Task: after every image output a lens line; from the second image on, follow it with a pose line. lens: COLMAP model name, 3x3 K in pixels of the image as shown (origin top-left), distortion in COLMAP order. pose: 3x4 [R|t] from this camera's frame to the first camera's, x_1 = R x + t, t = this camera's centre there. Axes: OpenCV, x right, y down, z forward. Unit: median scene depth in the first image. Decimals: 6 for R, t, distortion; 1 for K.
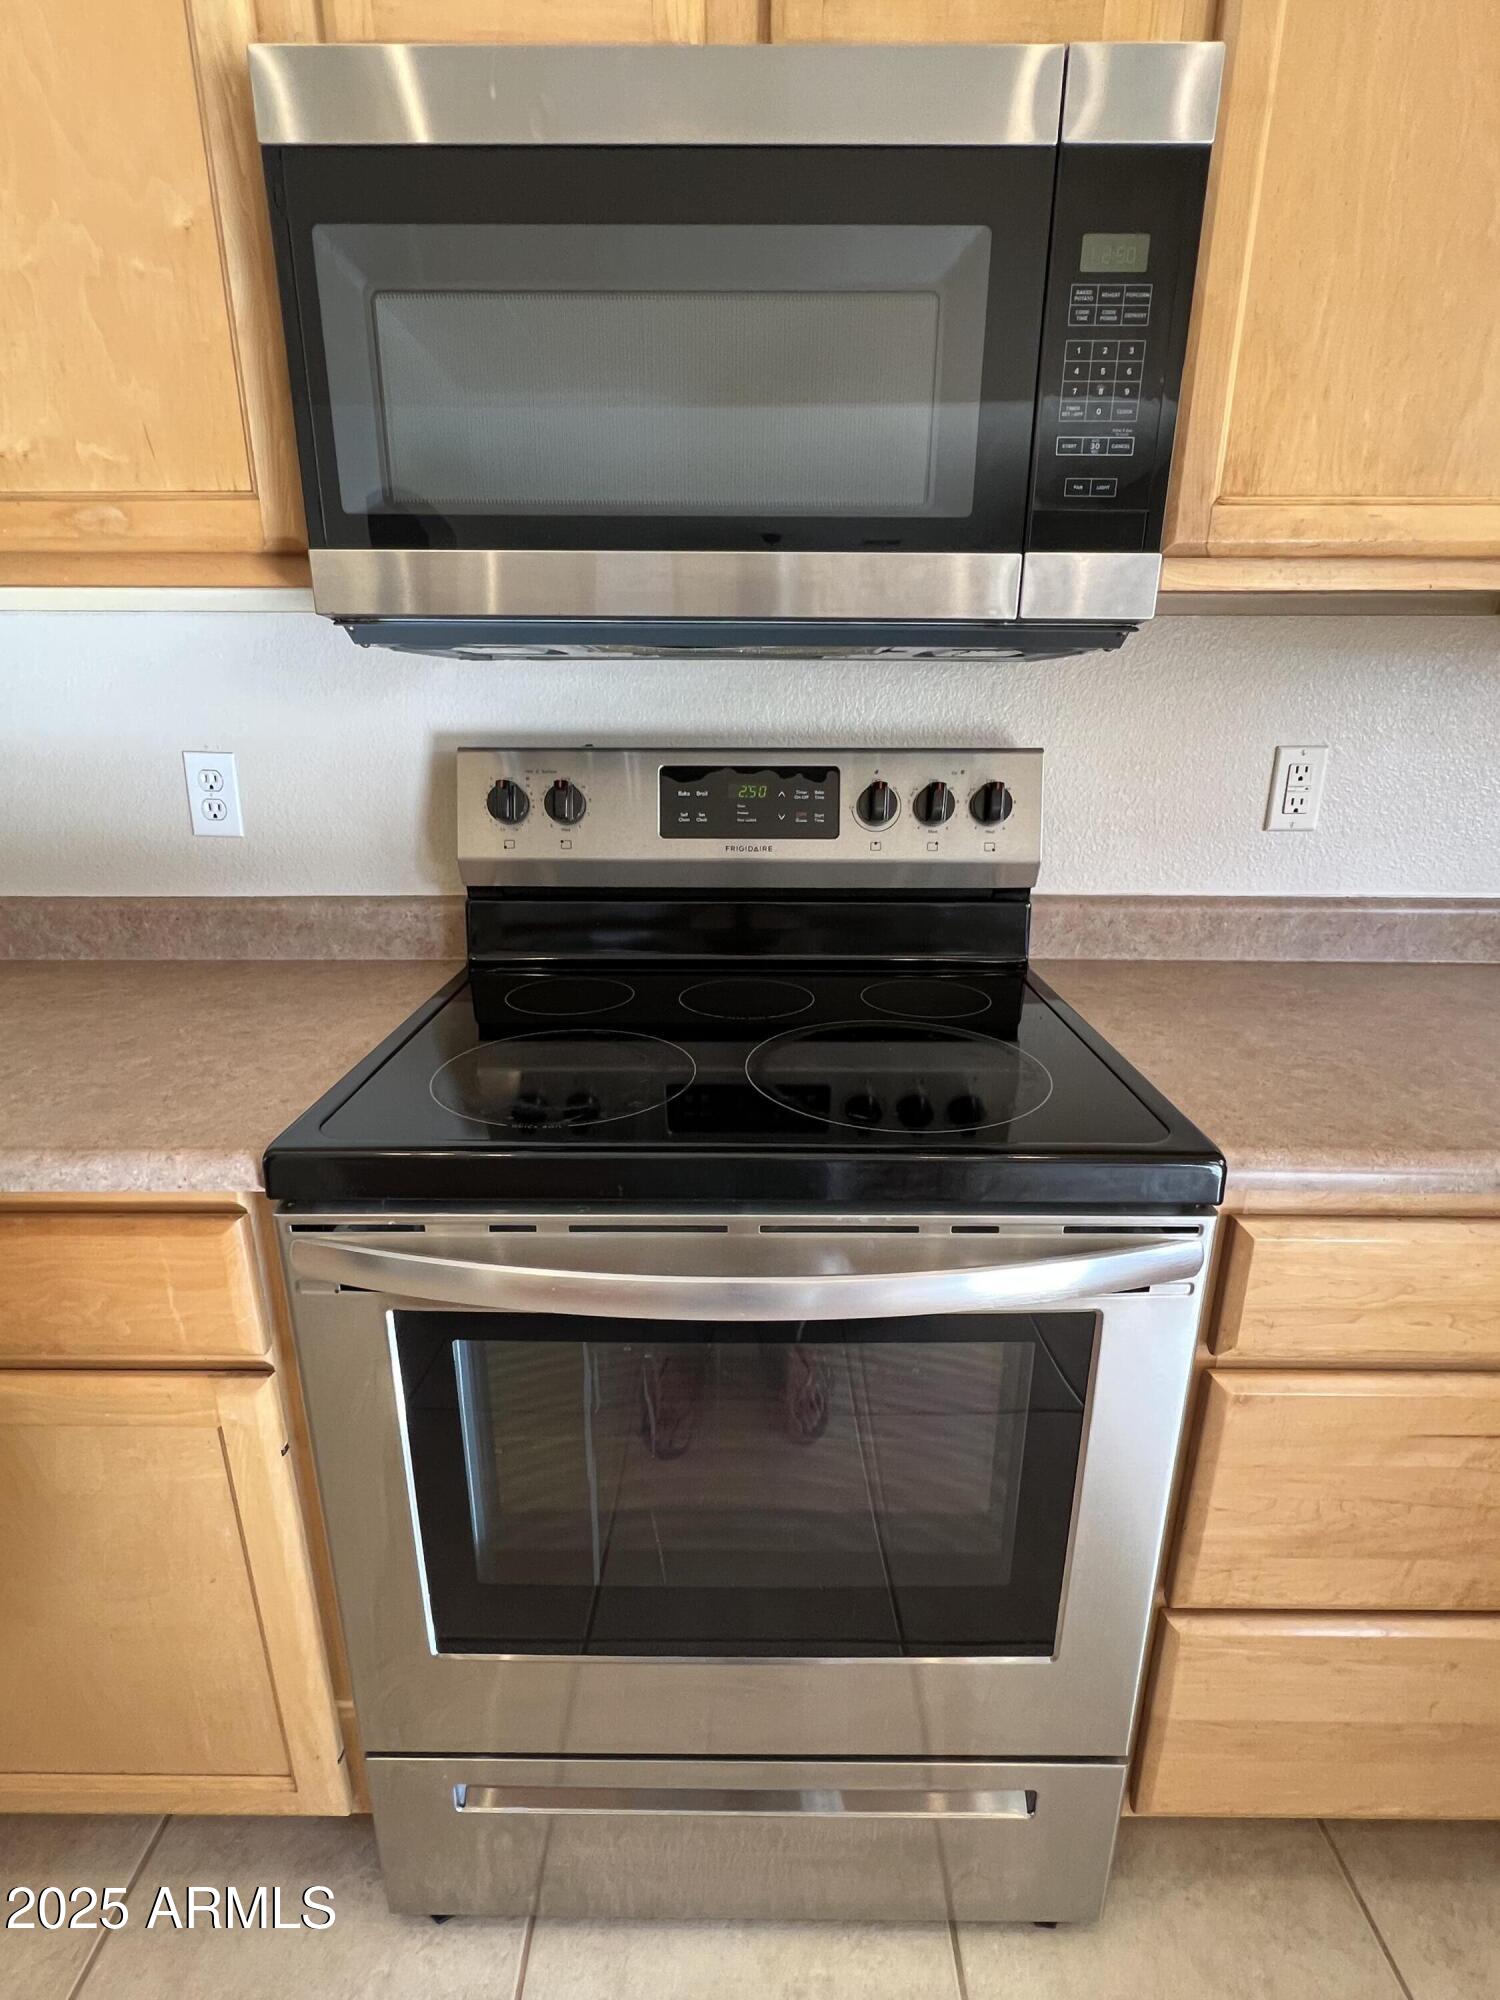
lens RADIAL K [[951.9, 0, 750.2], [0, 951.9, 1010.7], [0, 0, 1]] dist [-0.002591, 0.000003]
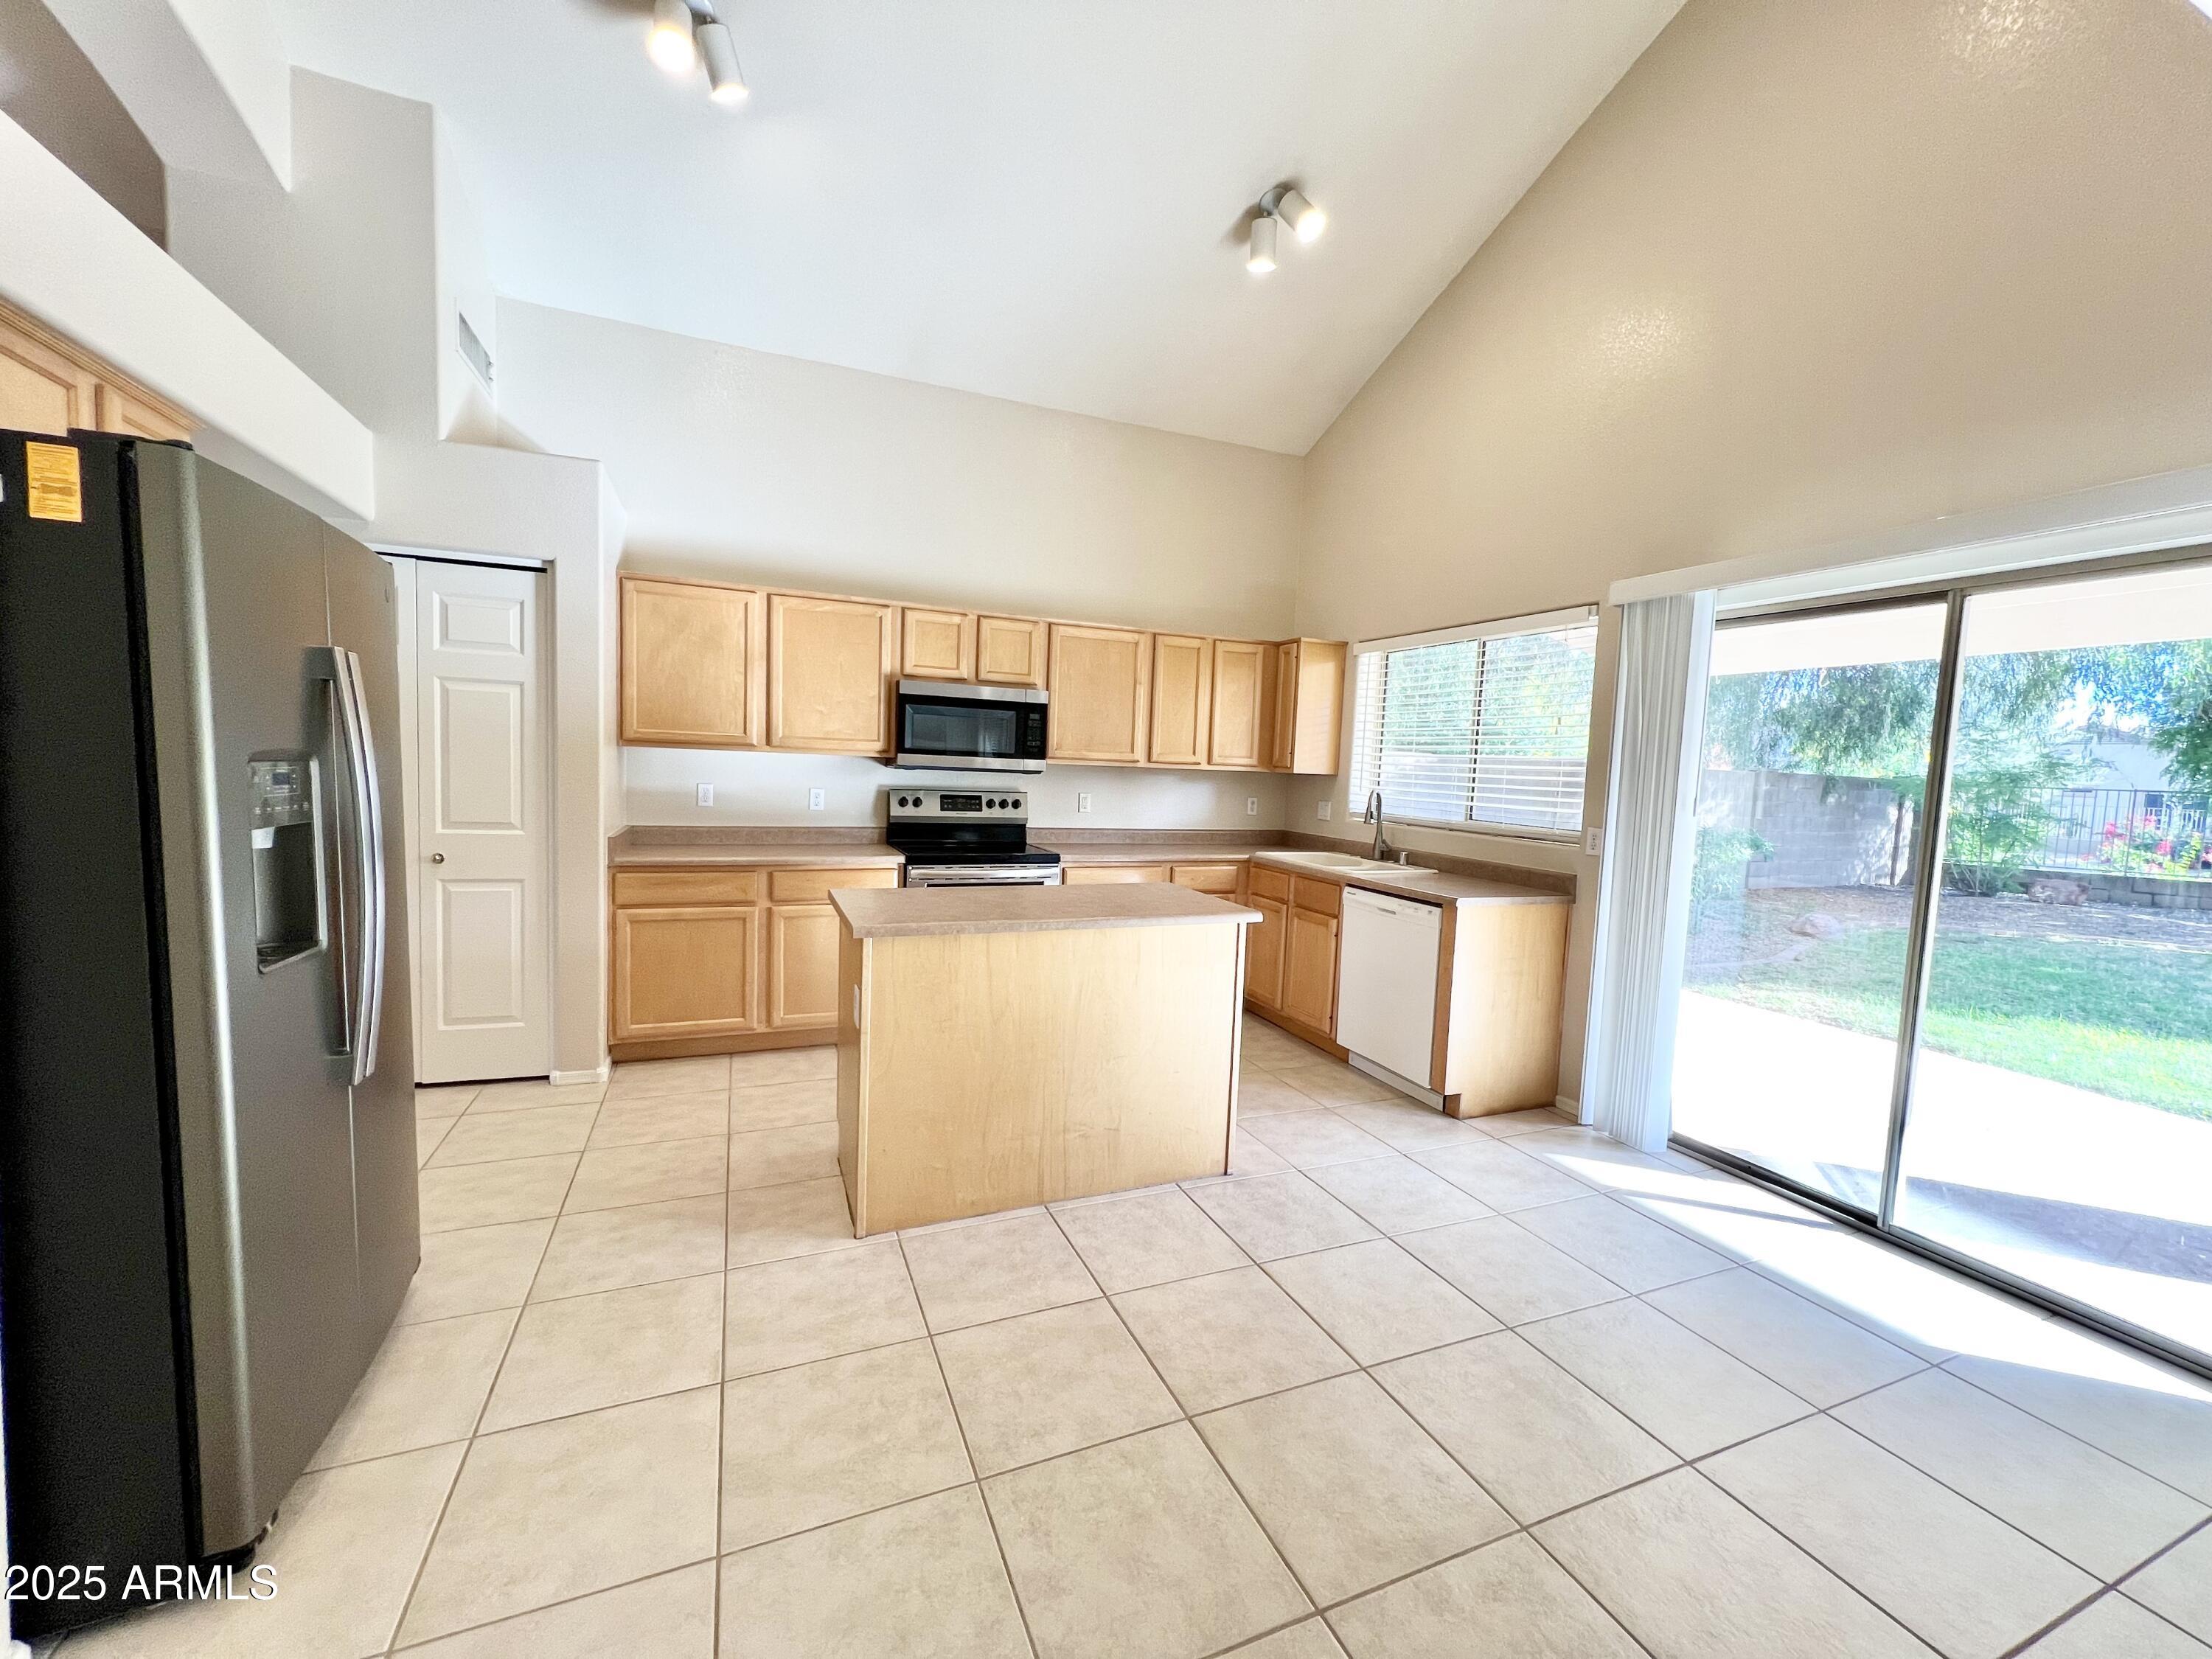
lens RADIAL K [[892.0, 0, 1111.8], [0, 892.0, 824.0], [0, 0, 1]] dist [0.002220, -0.000039]
pose [[0.919622, 0.005590, 0.392765, -0.939690], [0.086728, 0.972333, -0.216904, 0.786926], [-0.383111, 0.233533, 0.893694, -2.765683]]
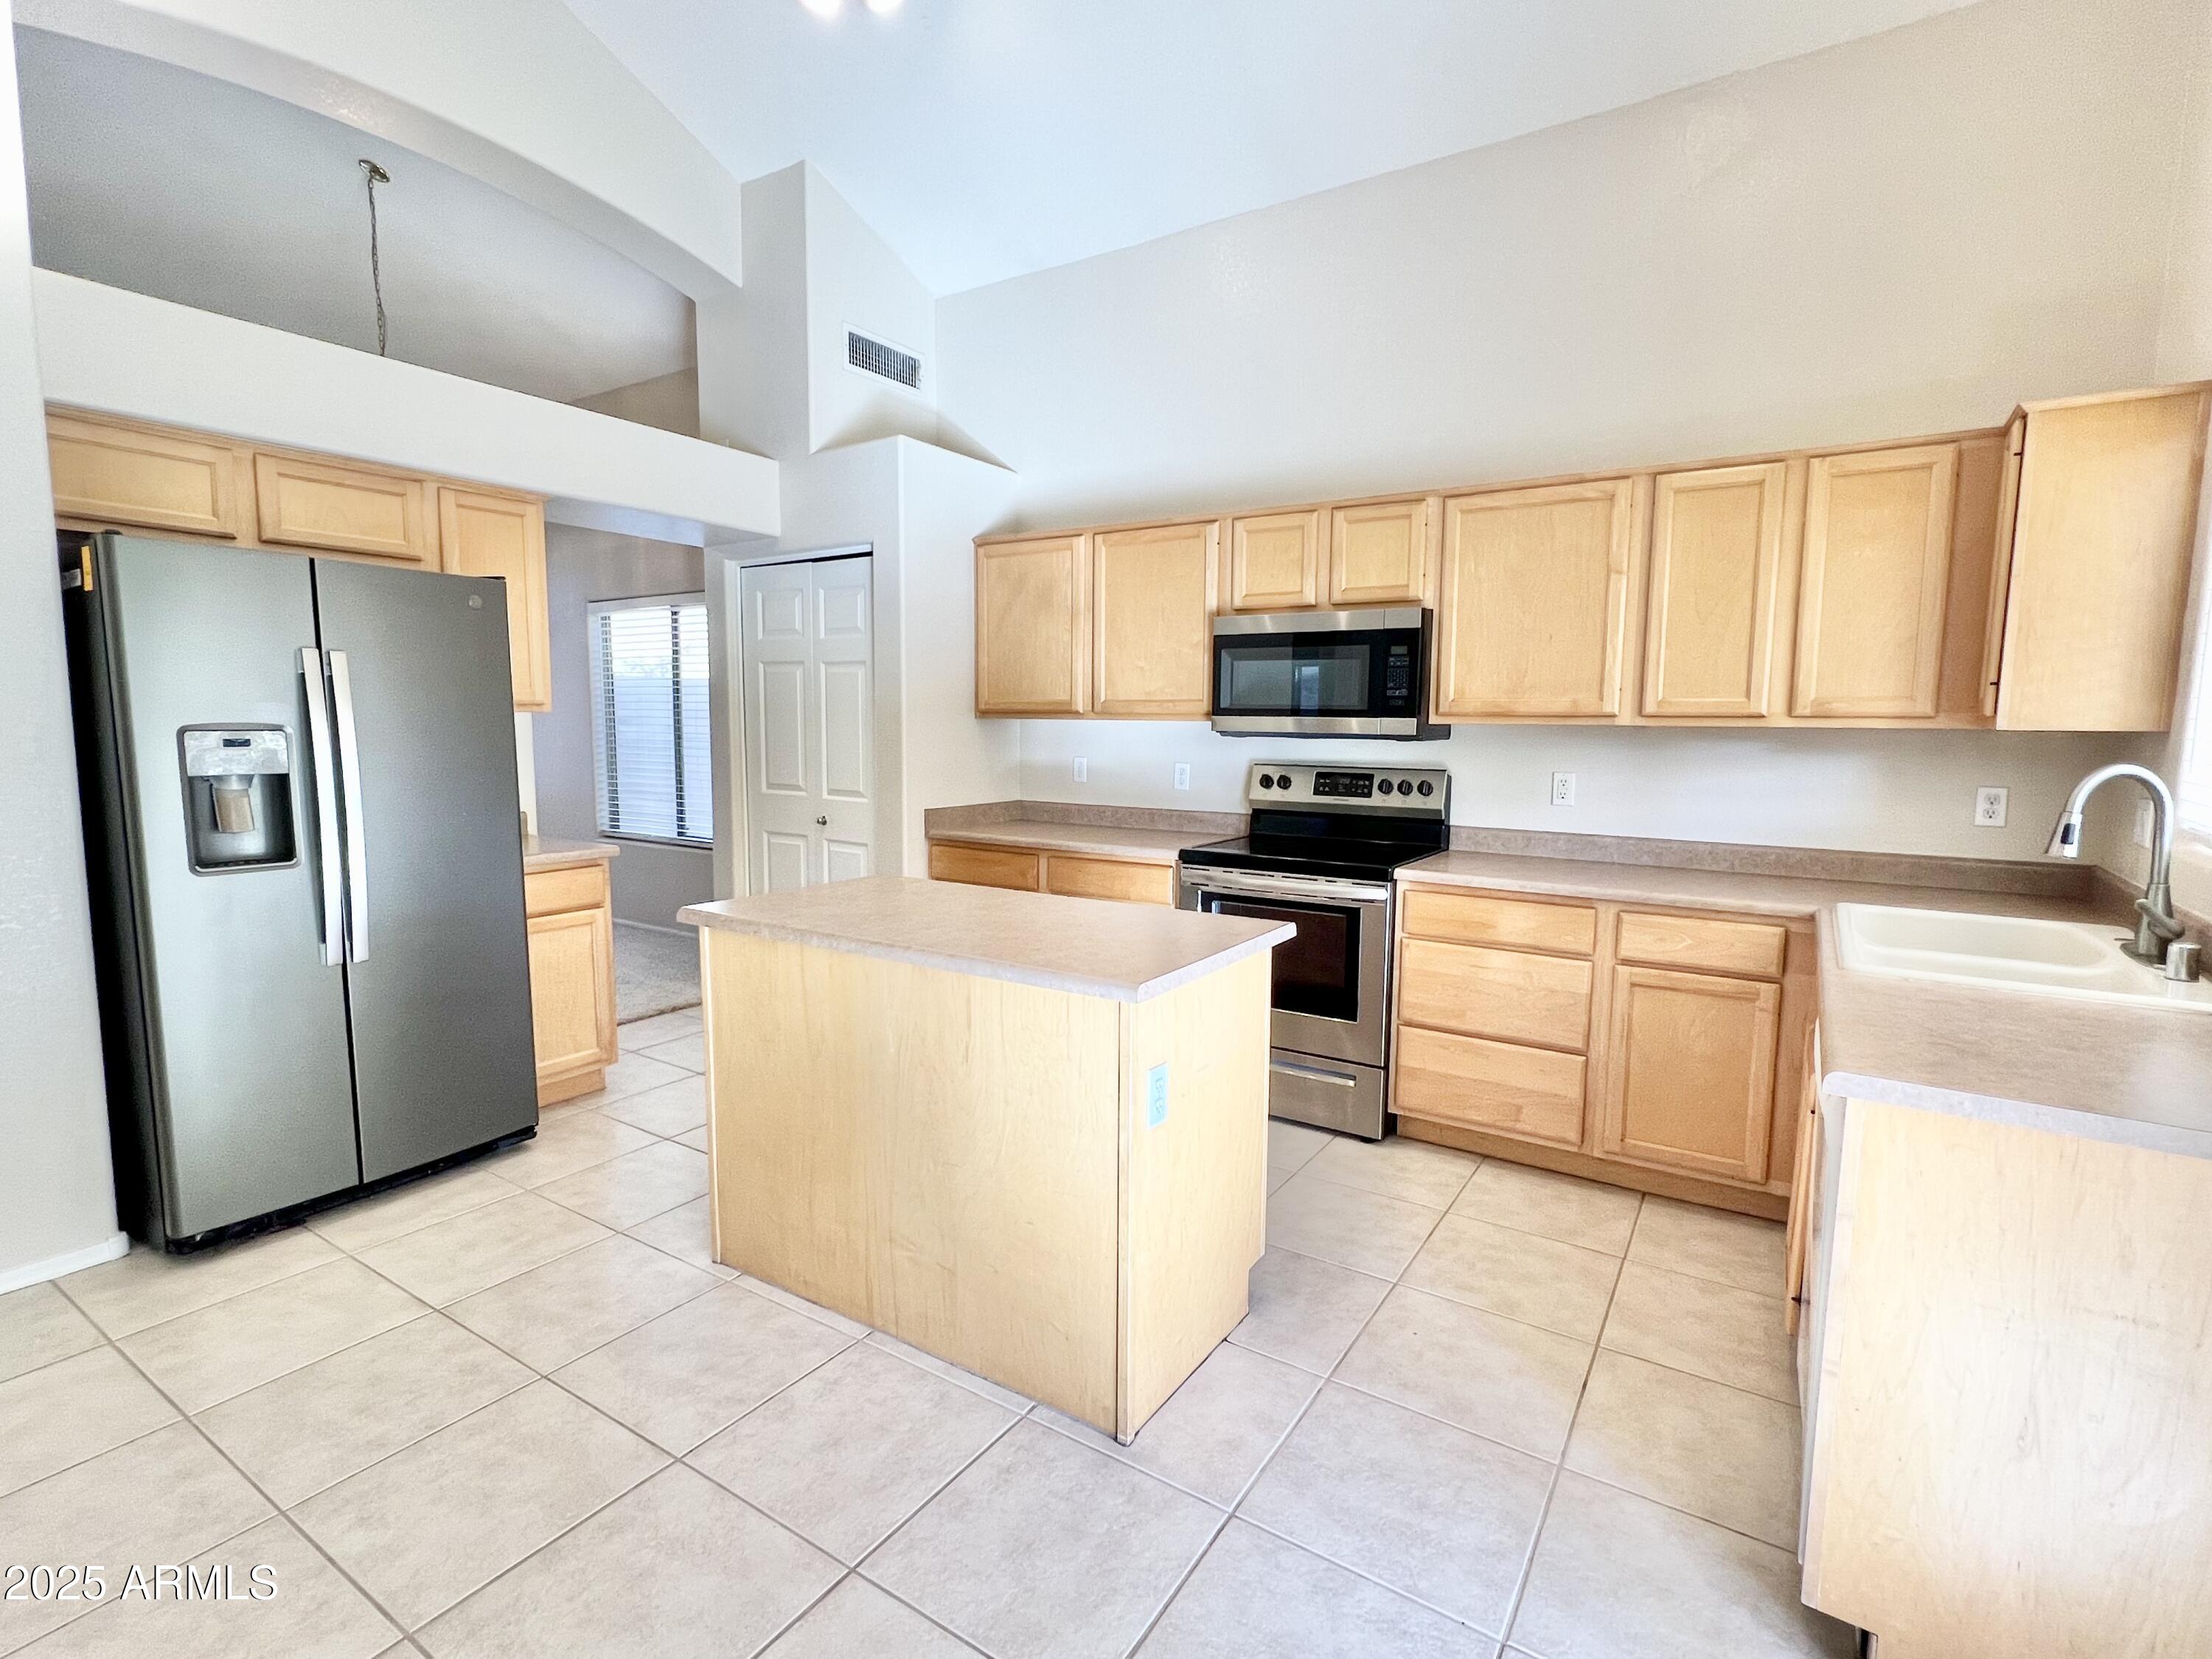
lens RADIAL K [[1052.8, 0, 1101.1], [0, 1052.8, 835.4], [0, 0, 1]] dist [-0.002591, 0.000003]
pose [[0.835724, 0.063801, -0.545431, 1.156244], [-0.173668, 0.972958, -0.152288, 0.556196], [0.520966, 0.221995, 0.824205, -2.024616]]
